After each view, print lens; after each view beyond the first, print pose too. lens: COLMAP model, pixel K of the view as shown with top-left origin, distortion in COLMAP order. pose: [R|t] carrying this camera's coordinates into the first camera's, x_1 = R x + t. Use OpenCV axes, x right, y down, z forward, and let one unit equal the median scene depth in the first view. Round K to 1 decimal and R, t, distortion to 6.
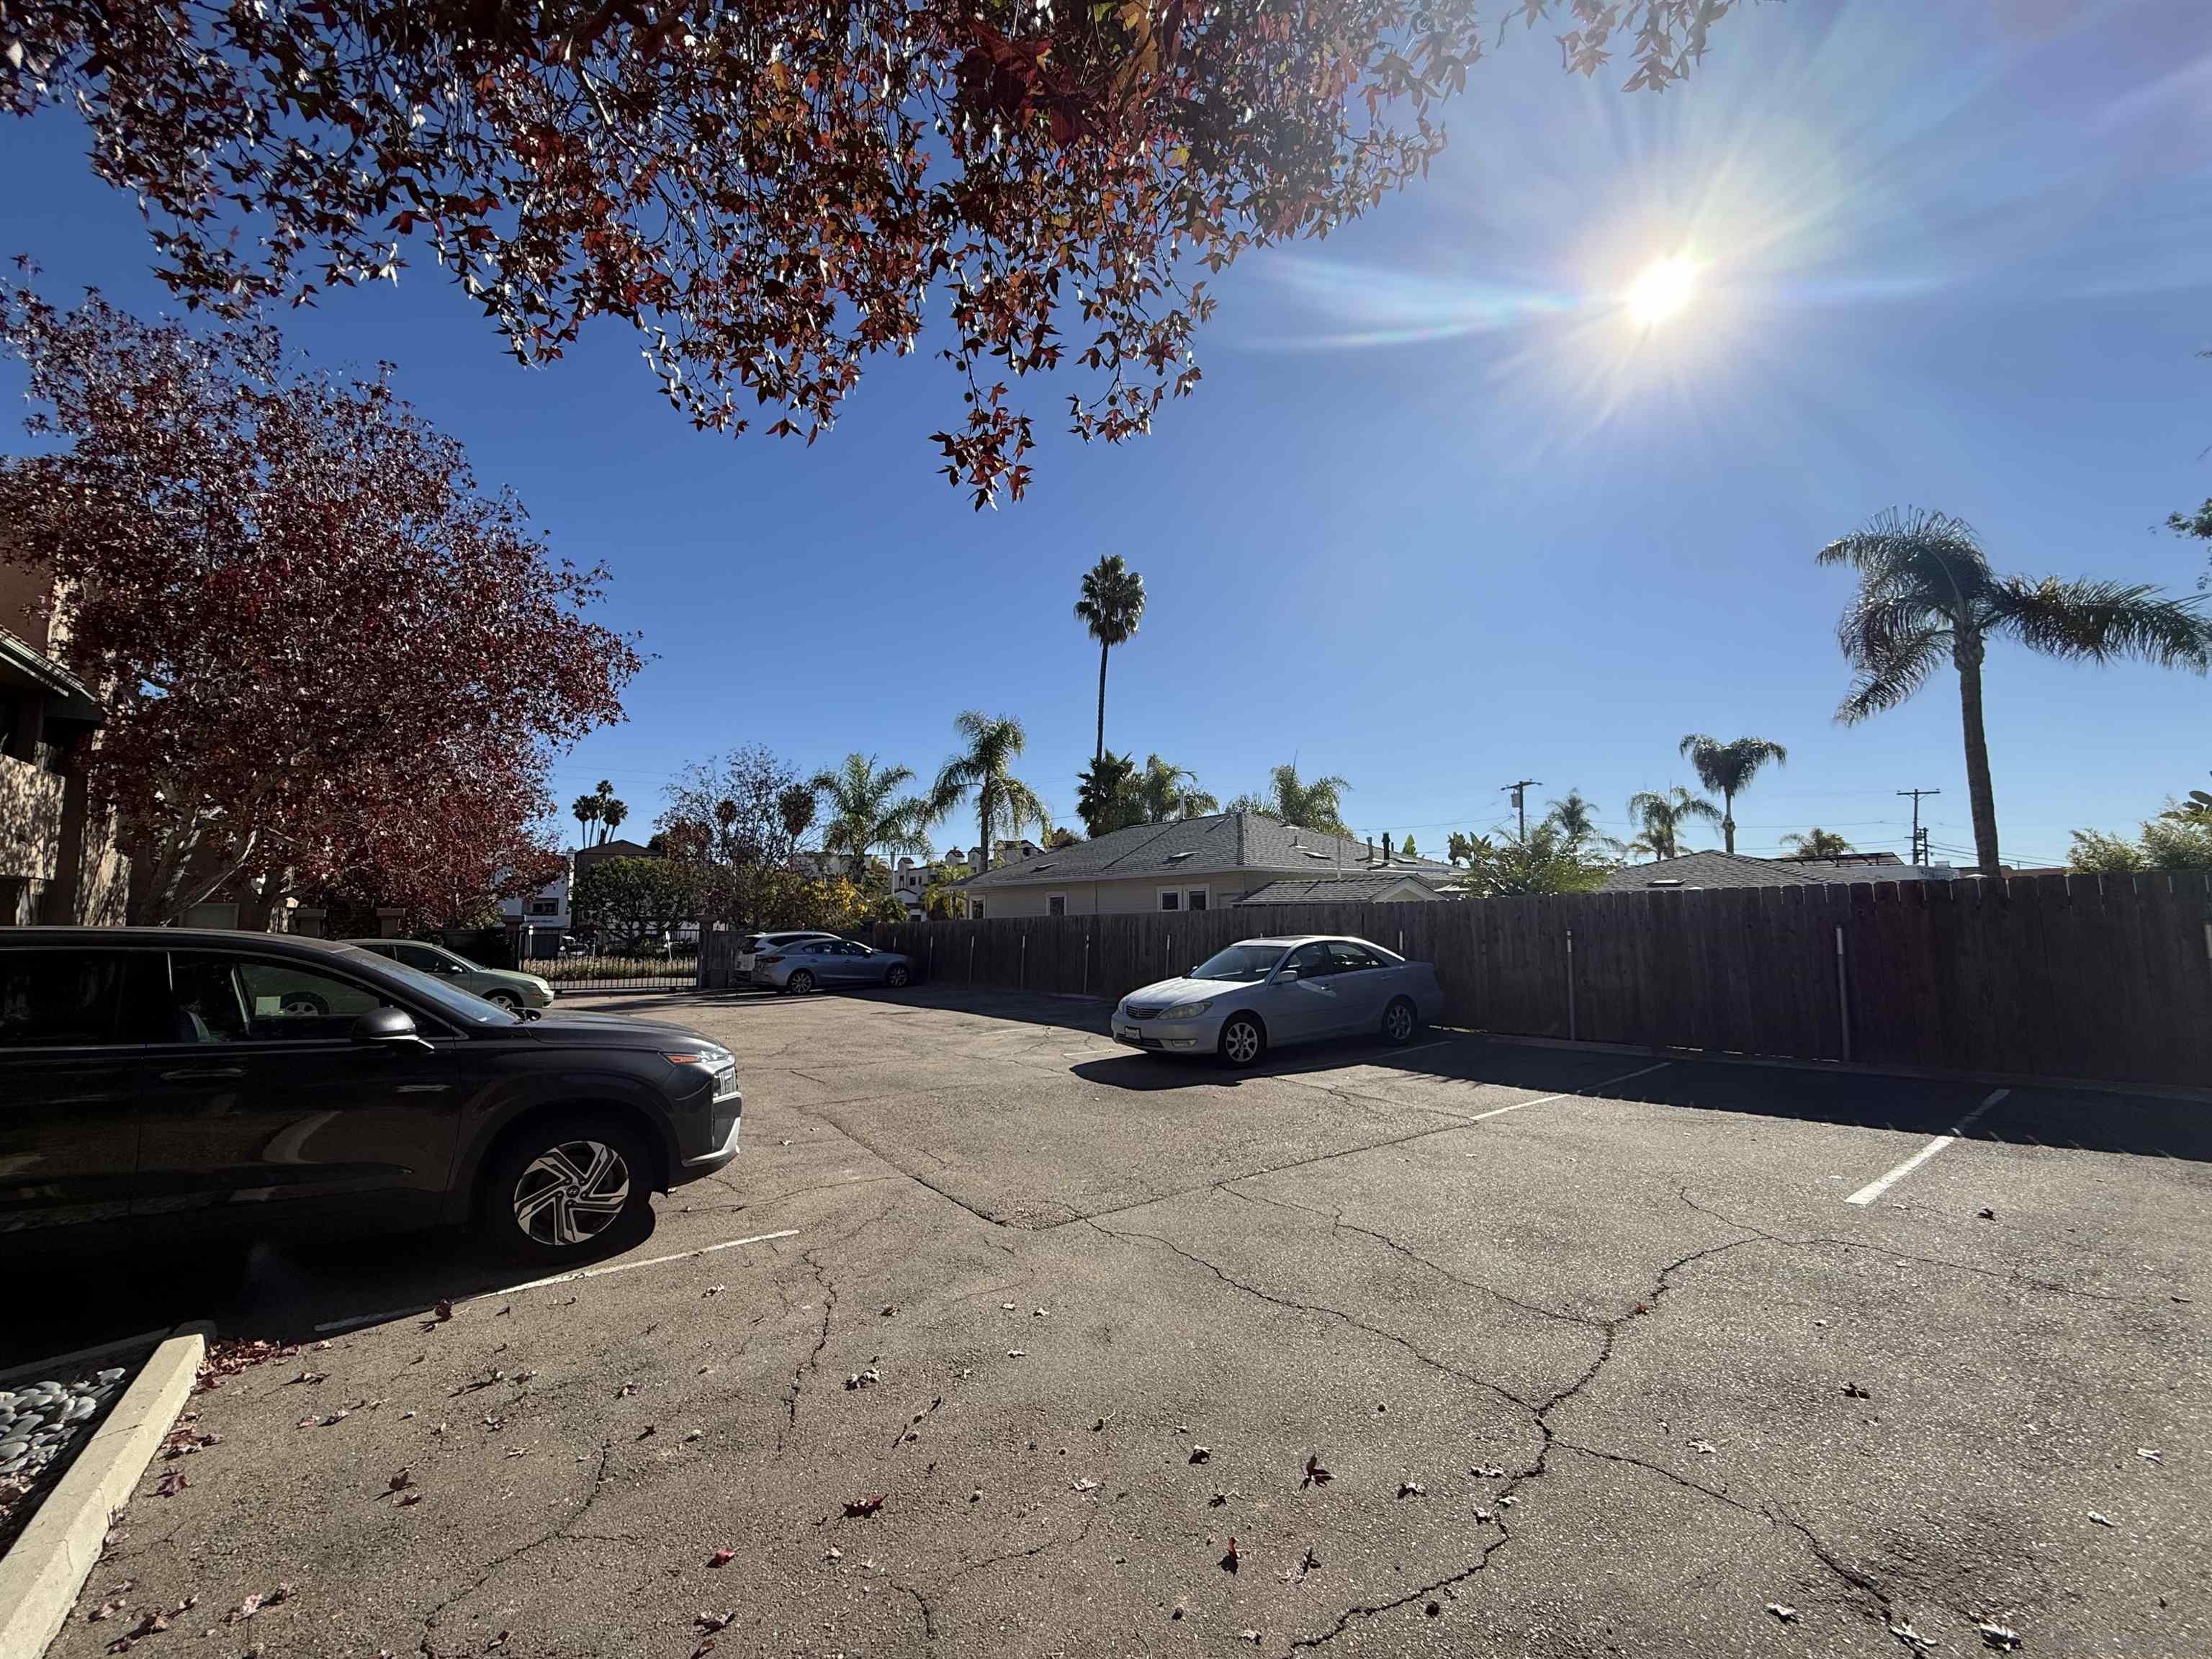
lens RADIAL K [[876.9, 0, 1097.9], [0, 876.9, 832.4], [0, 0, 1]] dist [0.000028, 0.000171]
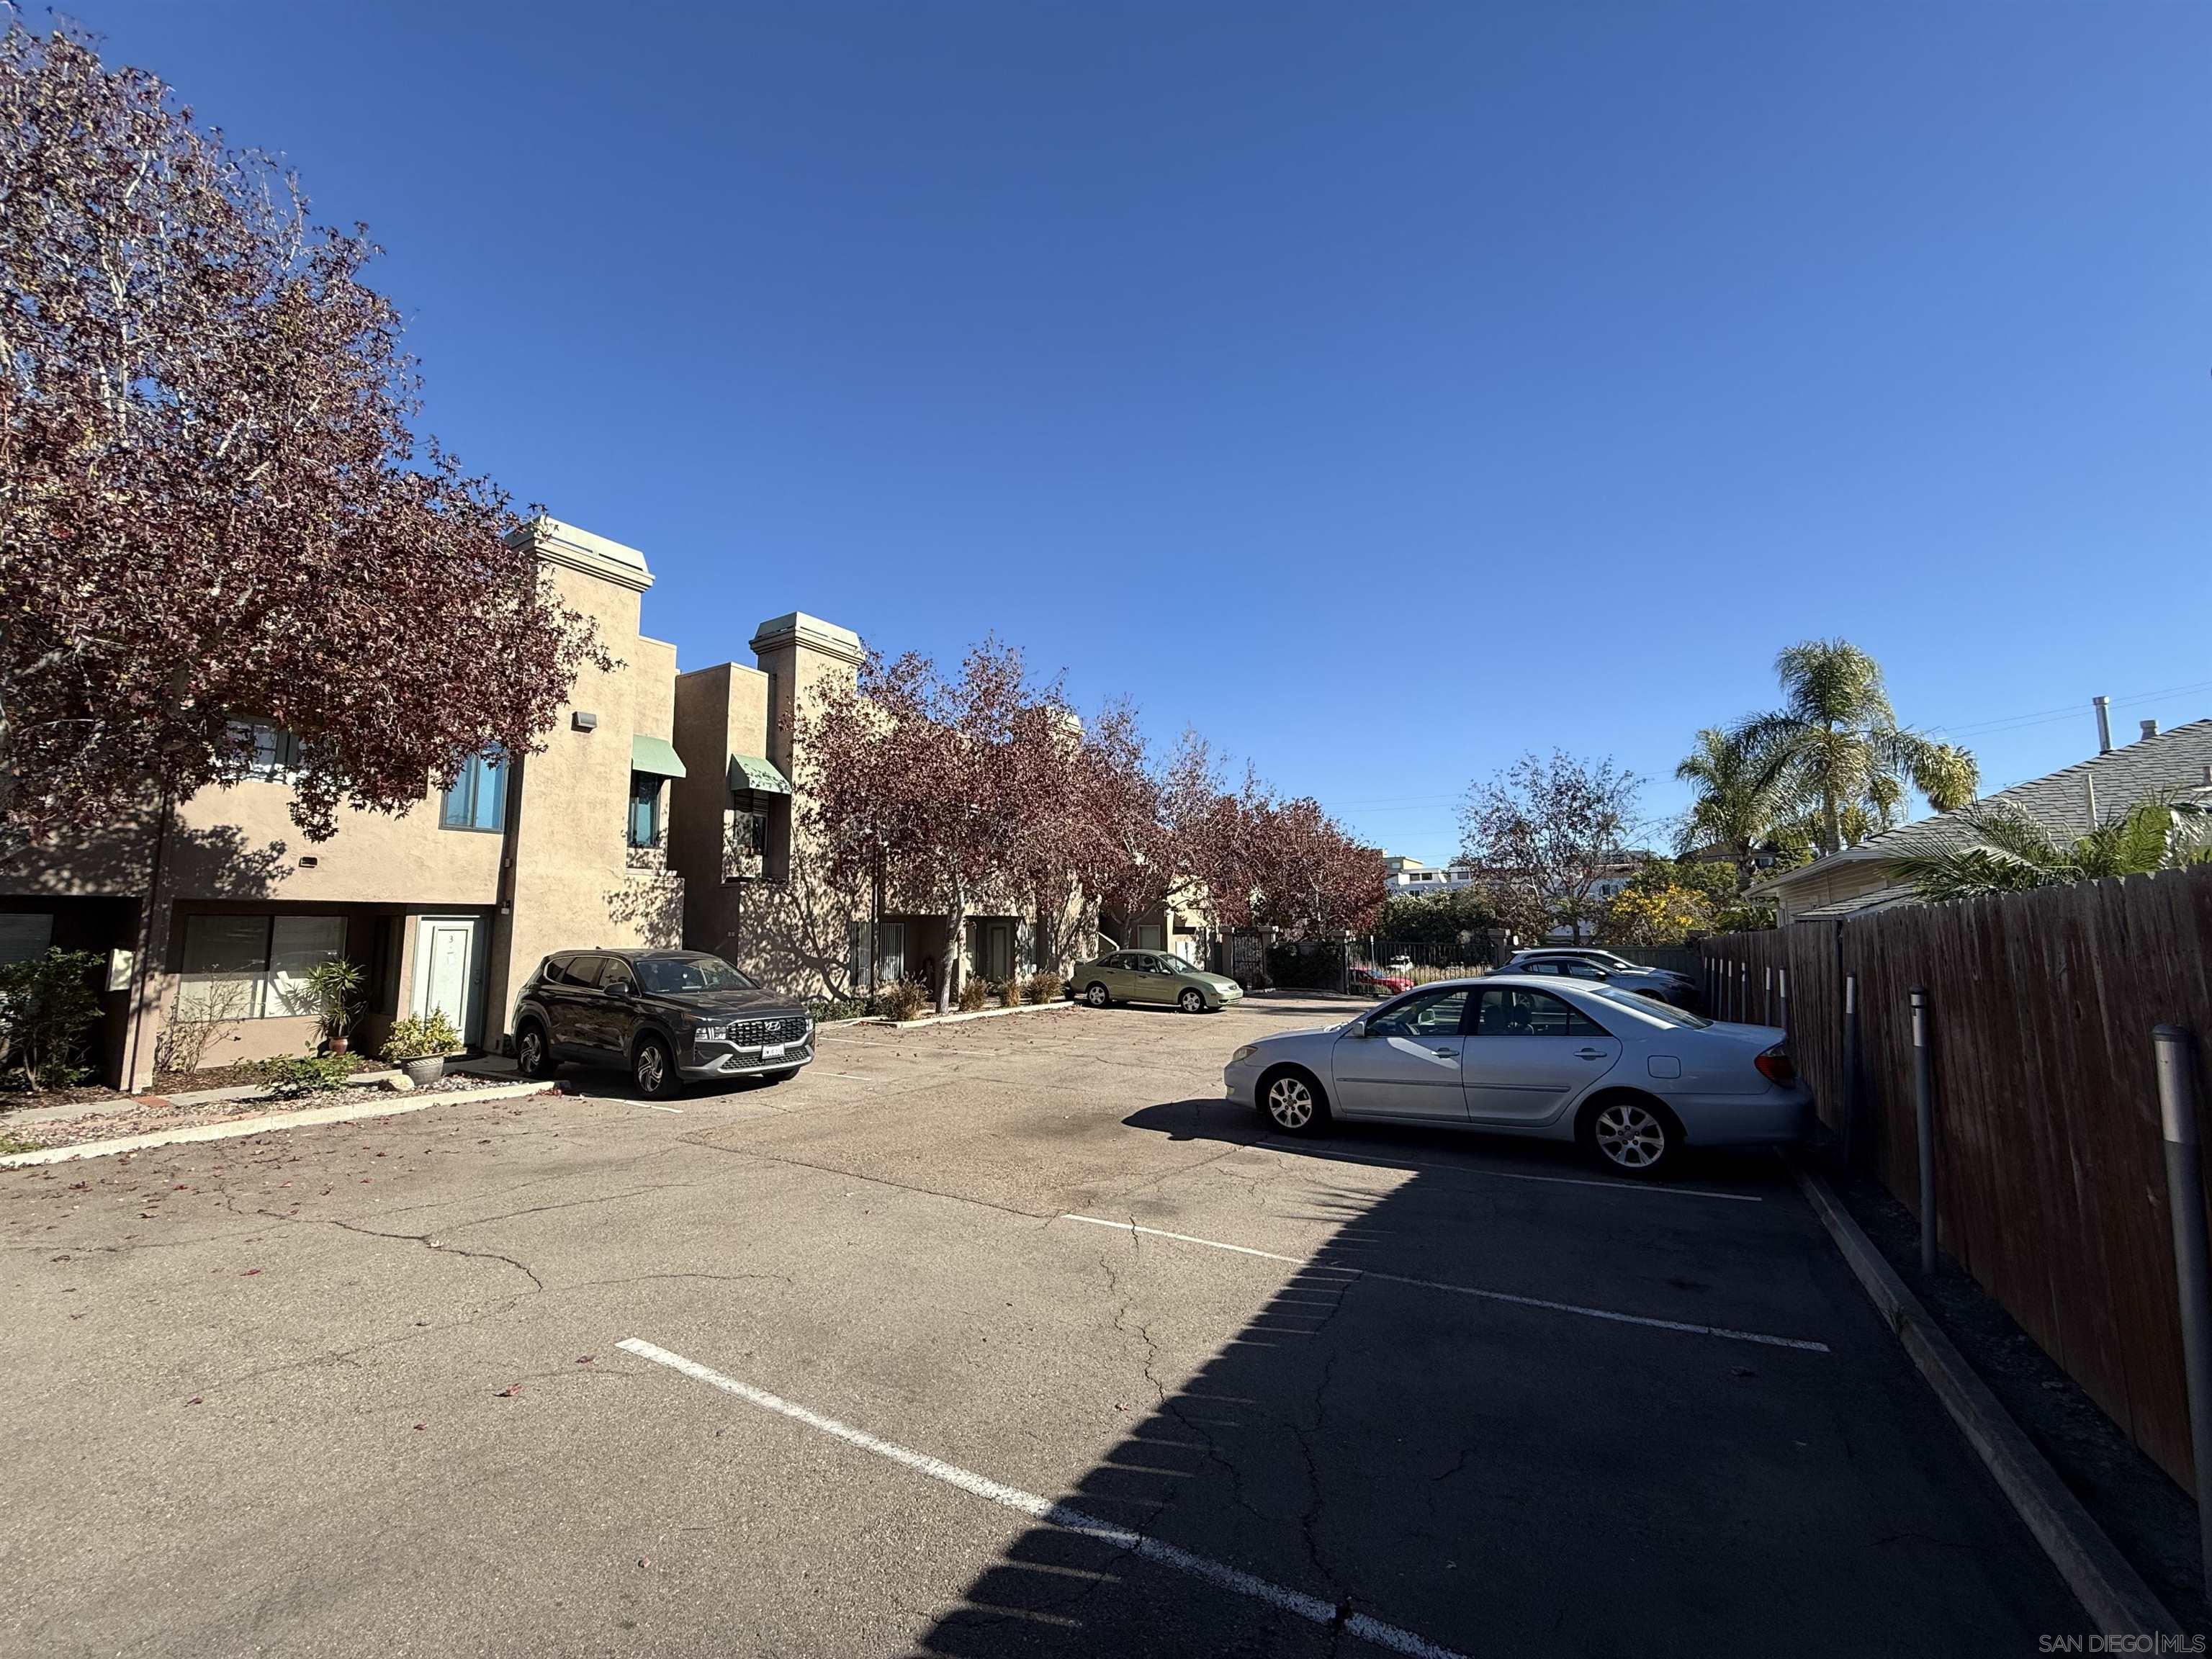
lens RADIAL K [[876.9, 0, 1097.9], [0, 876.9, 832.4], [0, 0, 1]] dist [0.000028, 0.000171]
pose [[0.366189, -0.102838, -0.924840, 0.877073], [0.097560, 0.992640, -0.071748, 0.030998], [0.925412, -0.063955, 0.373527, 0.547520]]
